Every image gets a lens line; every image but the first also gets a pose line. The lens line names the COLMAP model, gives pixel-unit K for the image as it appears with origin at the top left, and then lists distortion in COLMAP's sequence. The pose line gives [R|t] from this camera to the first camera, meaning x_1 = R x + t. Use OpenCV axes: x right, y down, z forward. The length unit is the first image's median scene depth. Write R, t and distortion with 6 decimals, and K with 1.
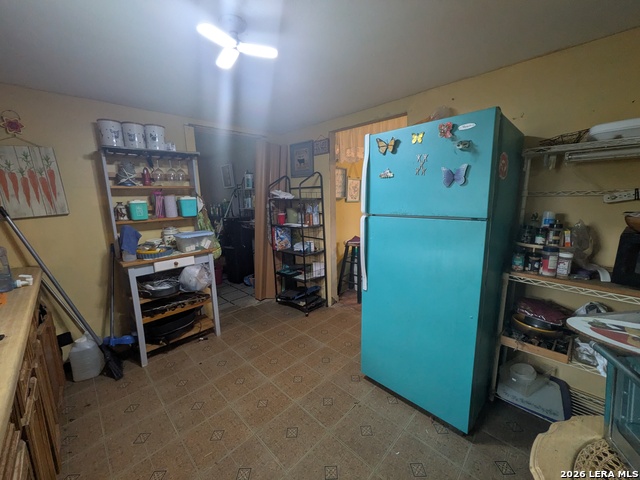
lens RADIAL K [[255.2, 0, 318.7], [0, 255.2, 239.1], [0, 0, 1]] dist [-0.007826, 0.000236]
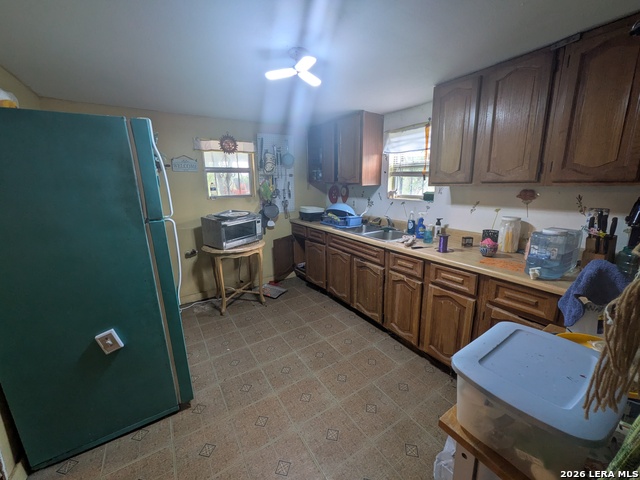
lens RADIAL K [[255.2, 0, 320.8], [0, 255.2, 238.6], [0, 0, 1]] dist [-0.007826, 0.000236]
pose [[-0.976416, -0.010265, 0.215655, -0.559932], [0.073635, 0.923146, 0.377332, -0.353294], [-0.202954, 0.384312, -0.900618, 1.890757]]
